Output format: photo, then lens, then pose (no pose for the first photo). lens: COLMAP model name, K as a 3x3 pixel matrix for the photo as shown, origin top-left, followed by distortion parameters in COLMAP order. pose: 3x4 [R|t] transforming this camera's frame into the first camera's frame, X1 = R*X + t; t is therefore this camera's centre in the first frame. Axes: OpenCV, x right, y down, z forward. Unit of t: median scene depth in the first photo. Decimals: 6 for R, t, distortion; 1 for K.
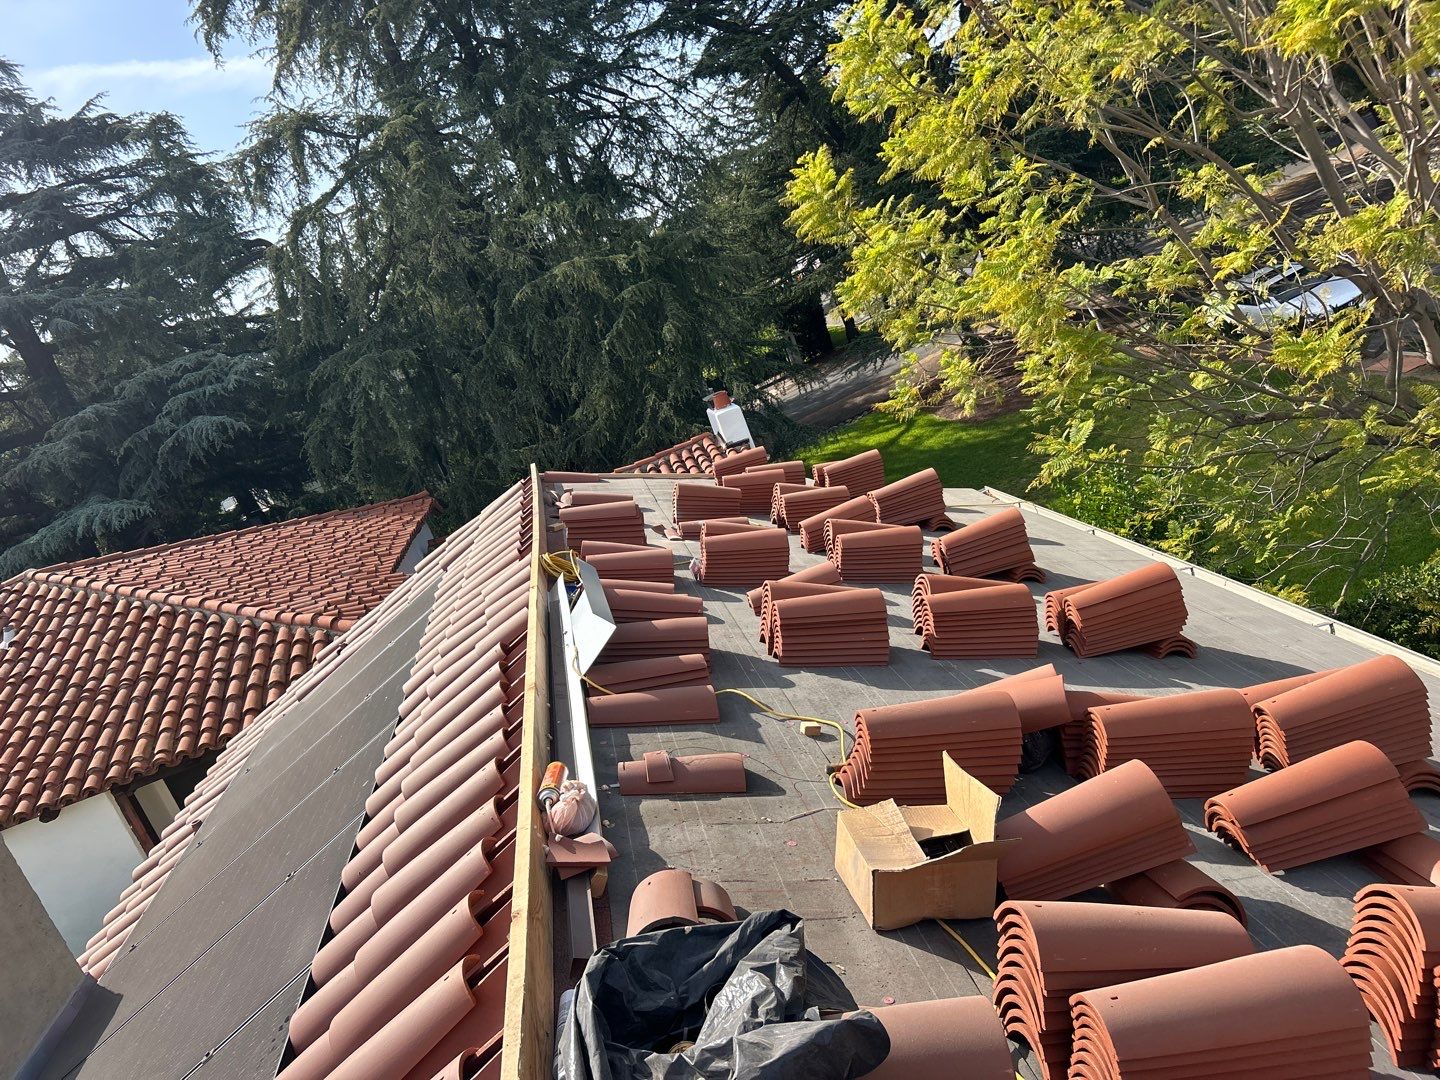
lens RADIAL K [[1081.8, 0, 733.8], [0, 1081.8, 538.8], [0, 0, 1]] dist [0.037117, -0.029492]
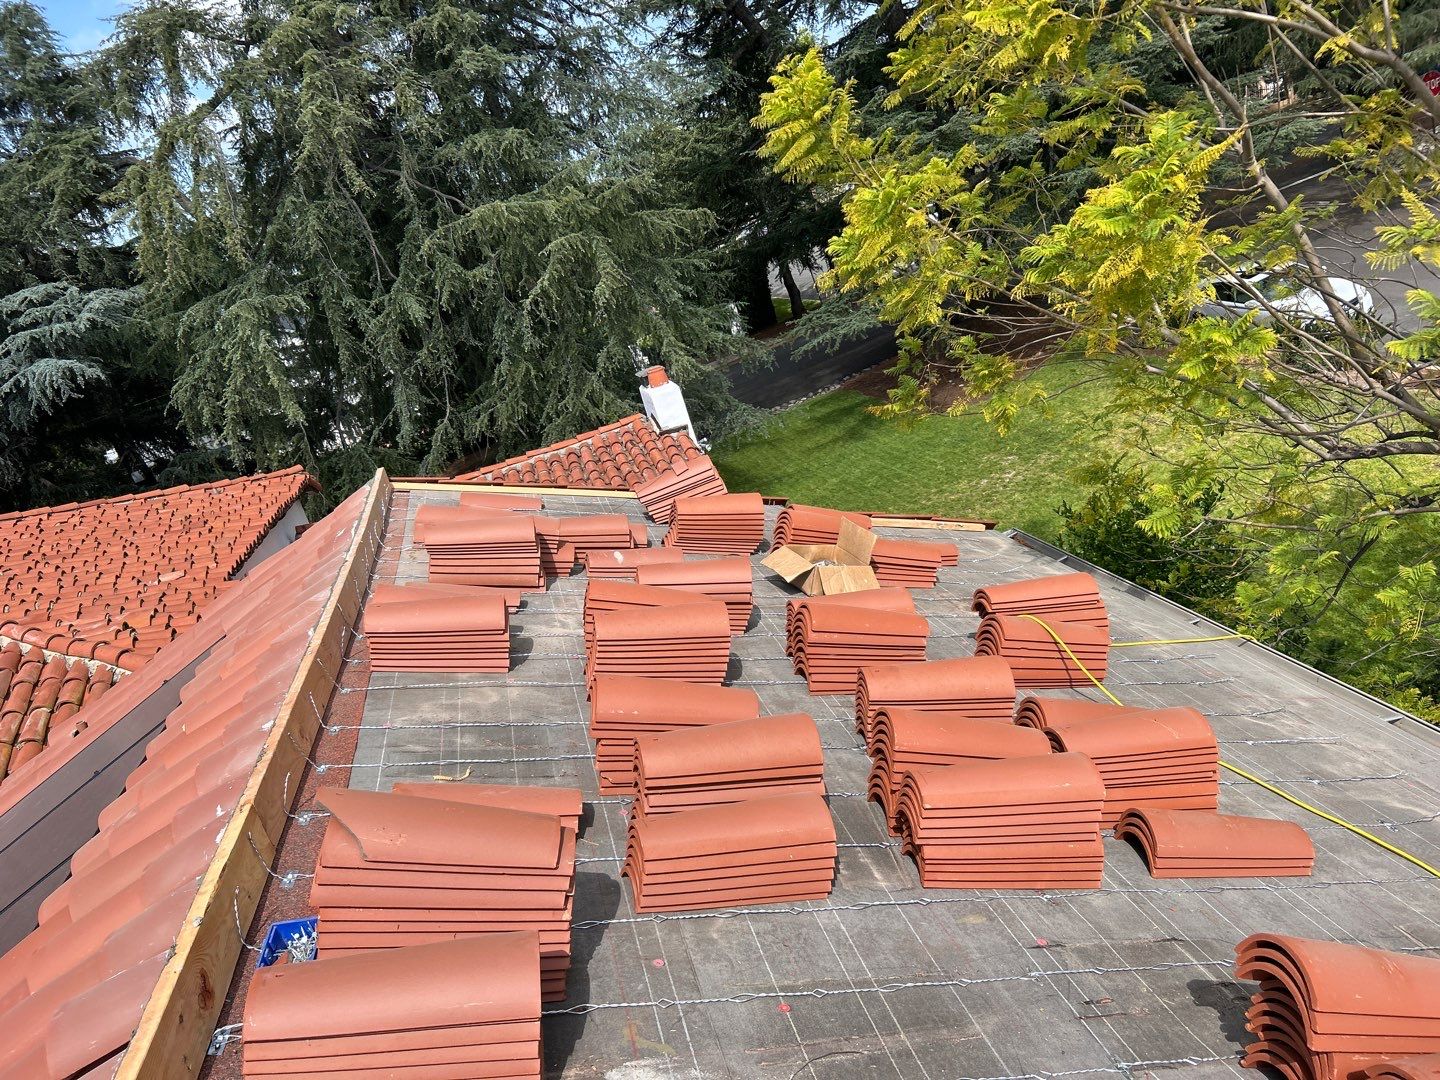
lens RADIAL K [[1056.5, 0, 746.4], [0, 1056.5, 544.8], [0, 0, 1]] dist [0.002040, -0.006149]
pose [[0.995705, 0.044882, 0.080972, -0.002760], [-0.047763, 0.998280, 0.033996, -0.021575], [-0.079307, -0.037718, 0.996136, 0.126043]]
